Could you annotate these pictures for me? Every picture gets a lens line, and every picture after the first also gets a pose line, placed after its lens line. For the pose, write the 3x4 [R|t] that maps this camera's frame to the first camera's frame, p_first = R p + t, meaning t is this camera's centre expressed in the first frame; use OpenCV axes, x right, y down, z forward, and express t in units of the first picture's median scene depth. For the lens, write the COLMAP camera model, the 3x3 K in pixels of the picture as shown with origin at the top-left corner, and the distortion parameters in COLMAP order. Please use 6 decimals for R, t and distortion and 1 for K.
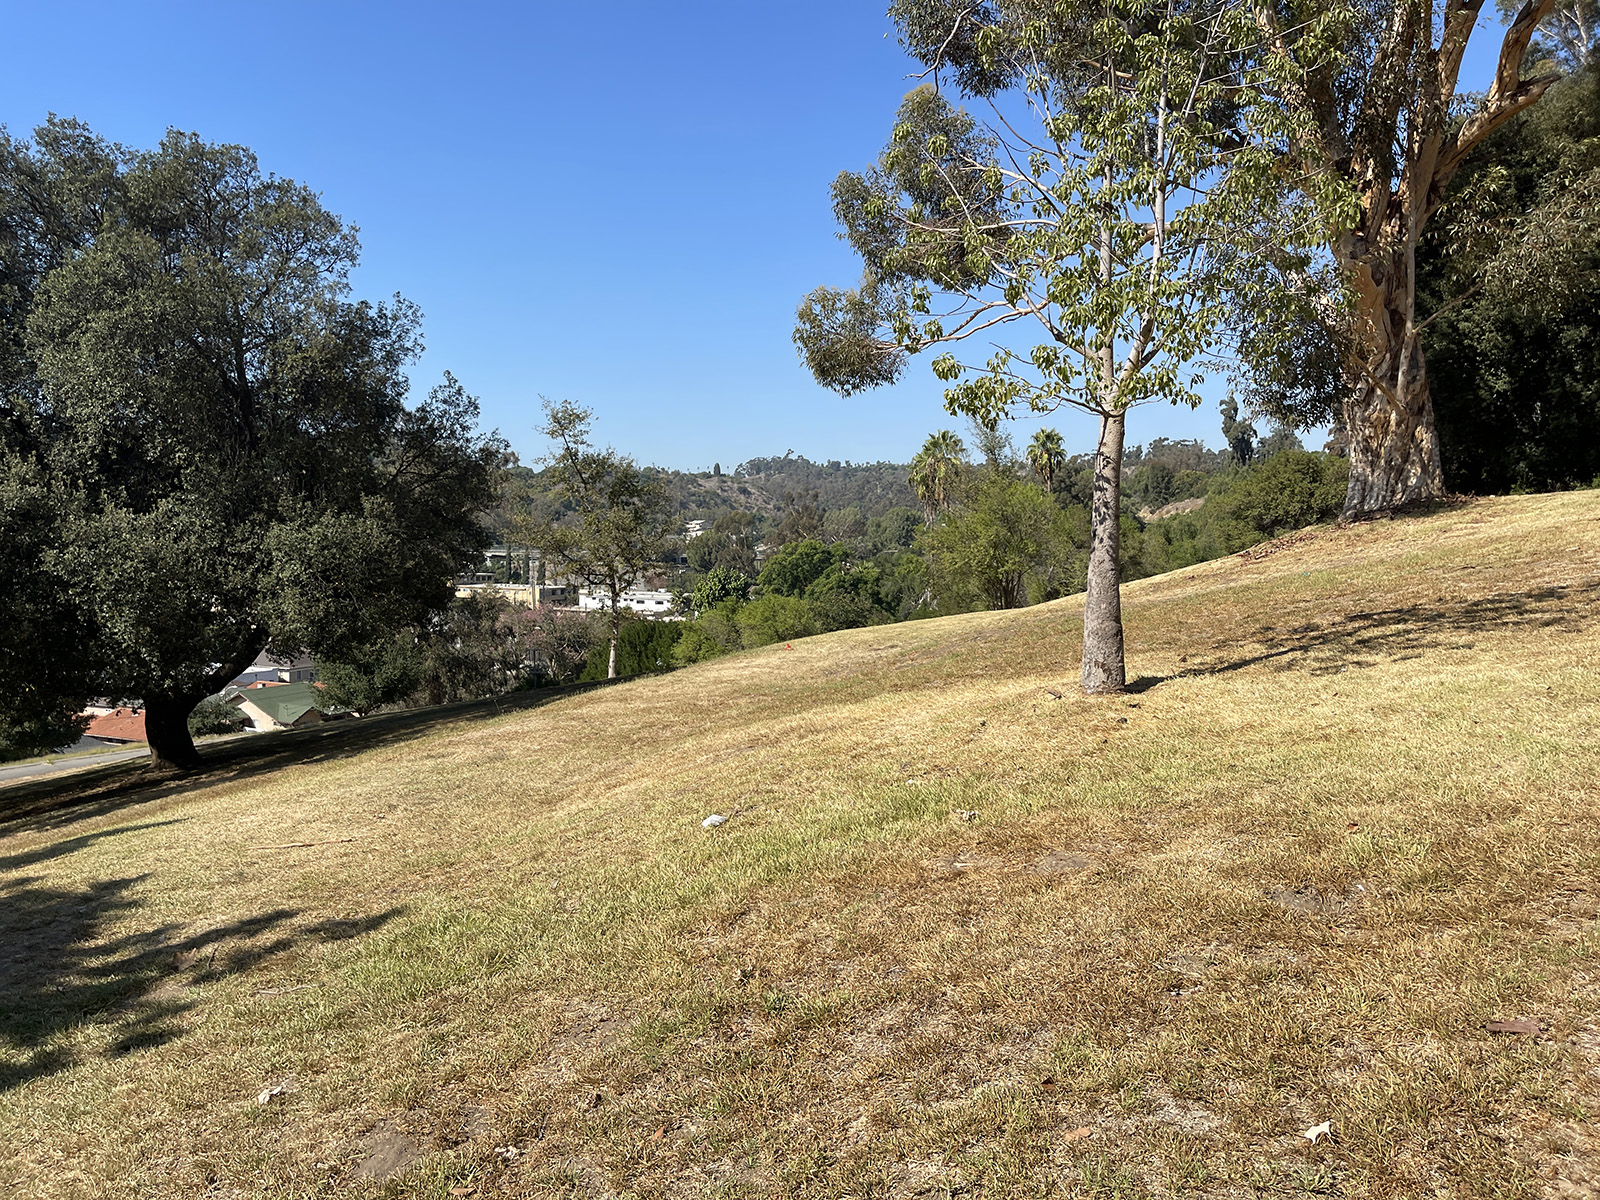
lens RADIAL K [[1206.7, 0, 784.1], [0, 1206.7, 595.9], [0, 0, 1]] dist [0.066133, -0.086651]
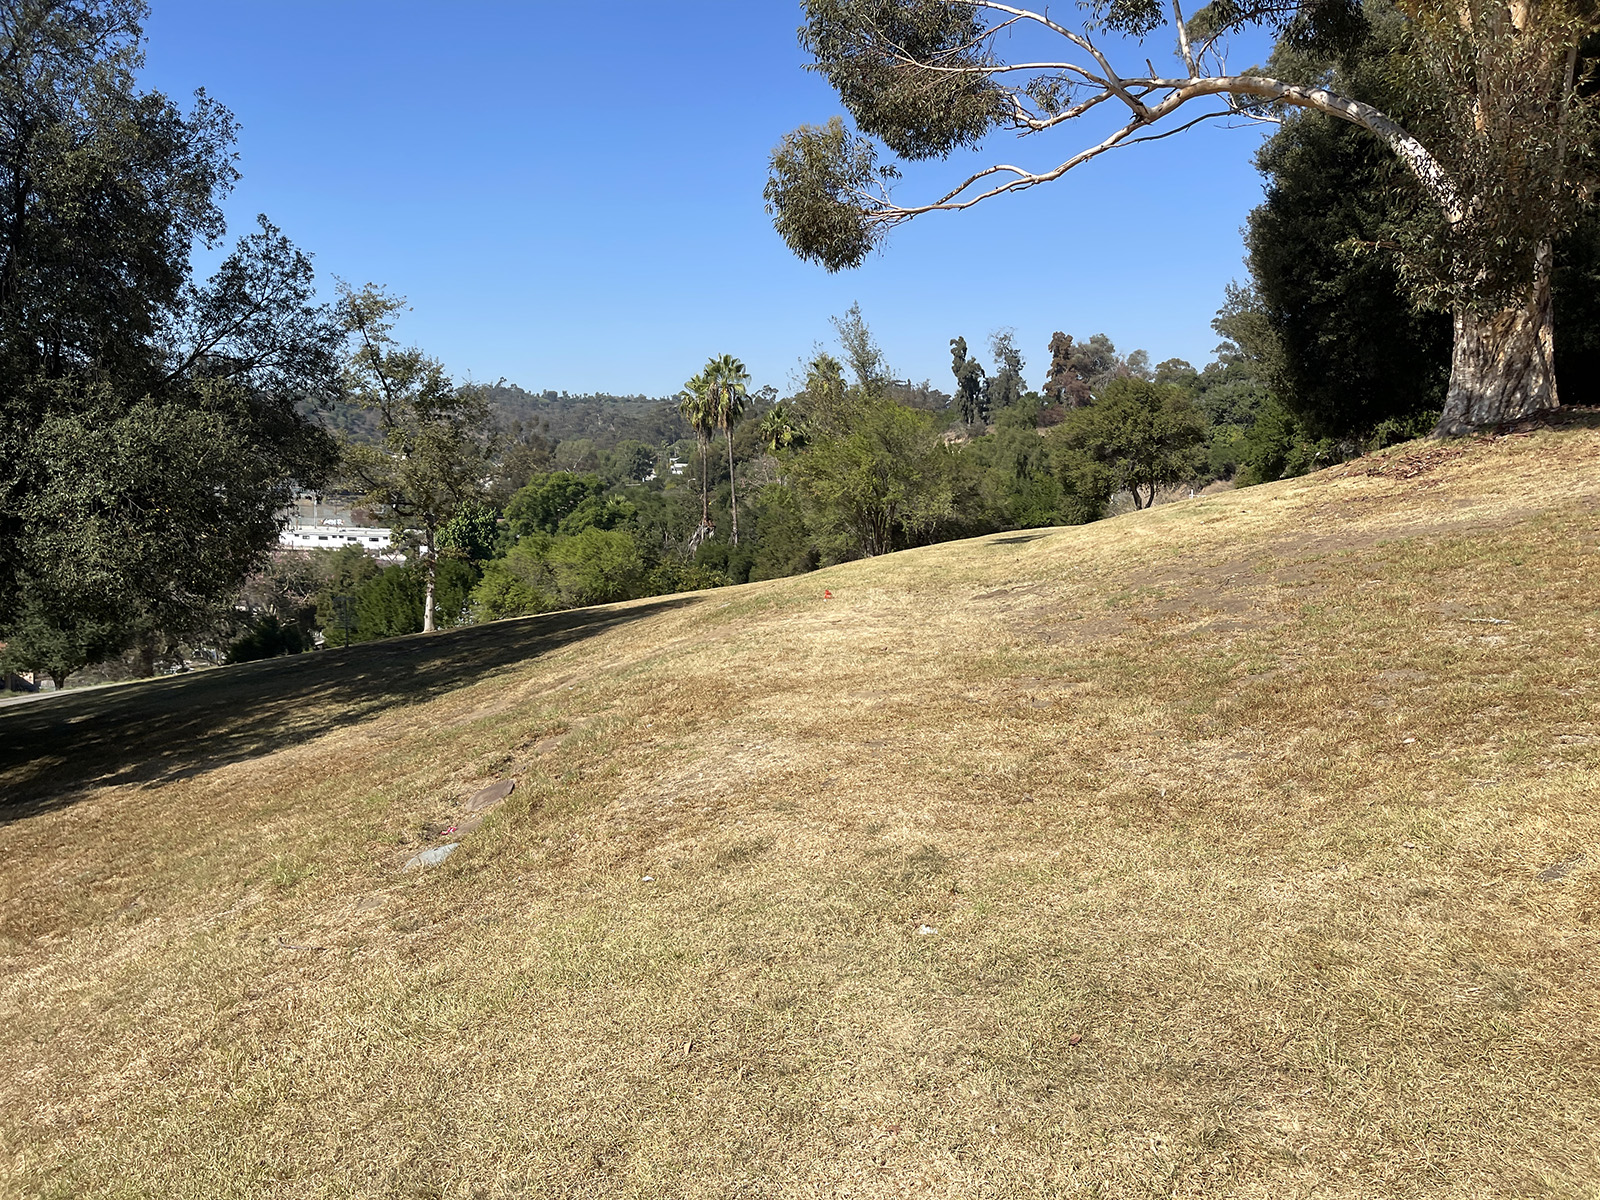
lens RADIAL K [[1206.7, 0, 808.3], [0, 1206.7, 599.2], [0, 0, 1]] dist [0.066133, -0.086651]
pose [[0.967992, -0.018508, 0.250299, -0.078815], [0.004476, 0.998392, 0.056513, 0.001122], [-0.250943, -0.053583, 0.966518, 0.110034]]
